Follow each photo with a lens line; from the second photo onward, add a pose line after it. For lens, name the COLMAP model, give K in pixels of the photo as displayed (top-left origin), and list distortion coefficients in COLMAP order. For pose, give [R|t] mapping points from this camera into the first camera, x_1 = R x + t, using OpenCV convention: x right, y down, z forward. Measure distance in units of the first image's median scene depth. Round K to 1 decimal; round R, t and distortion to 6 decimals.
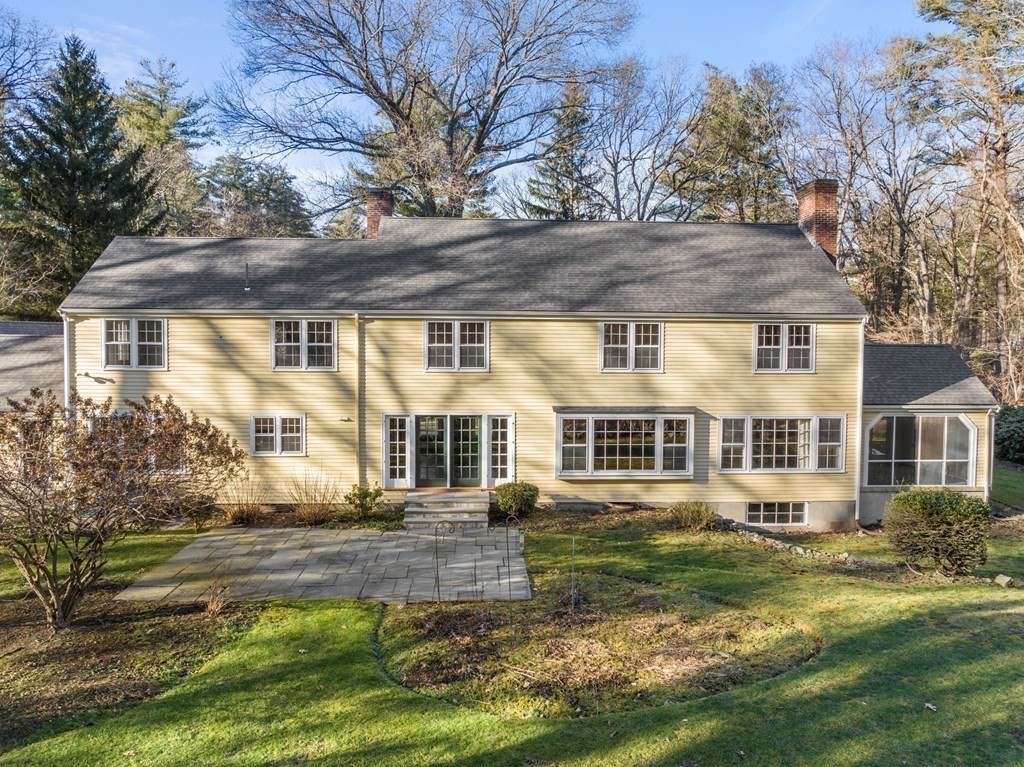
lens RADIAL K [[743.2, 0, 512.0], [0, 743.2, 383.5], [0, 0, 1]] dist [-0.028702, 0.001231]
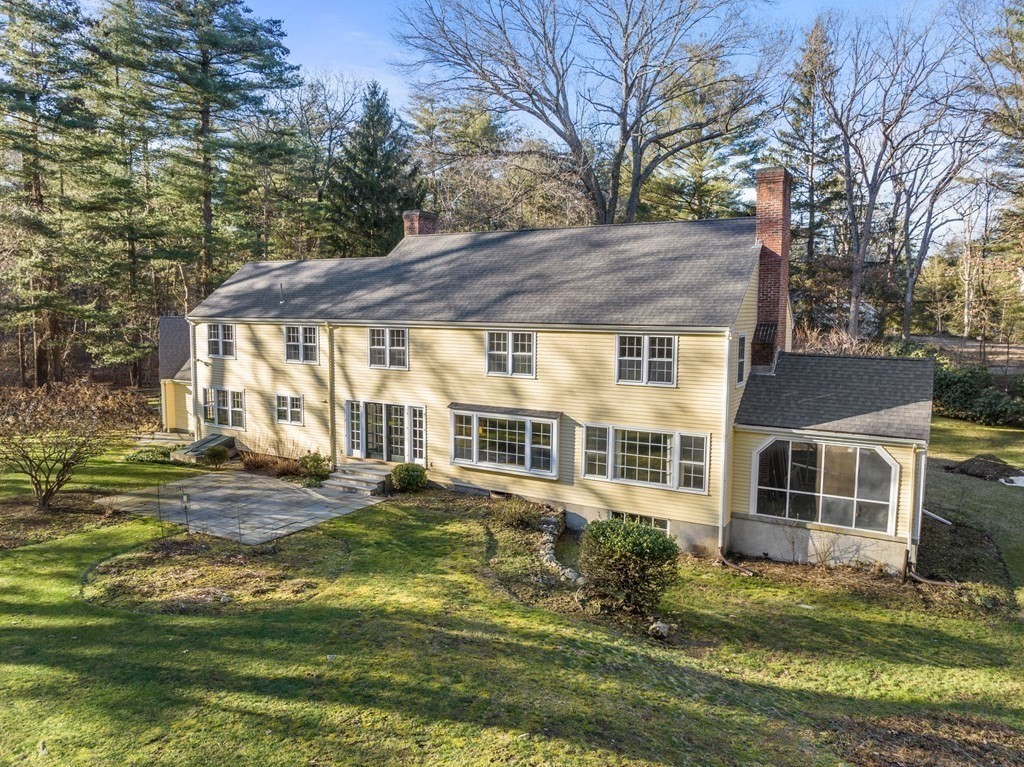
lens RADIAL K [[751.7, 0, 512.0], [0, 751.7, 383.5], [0, 0, 1]] dist [0.004550, -0.085010]
pose [[0.824774, 0.058456, -0.562434, 0.797434], [-0.028047, 0.997647, 0.062559, -0.075770], [0.564767, -0.035822, 0.824472, 0.079907]]
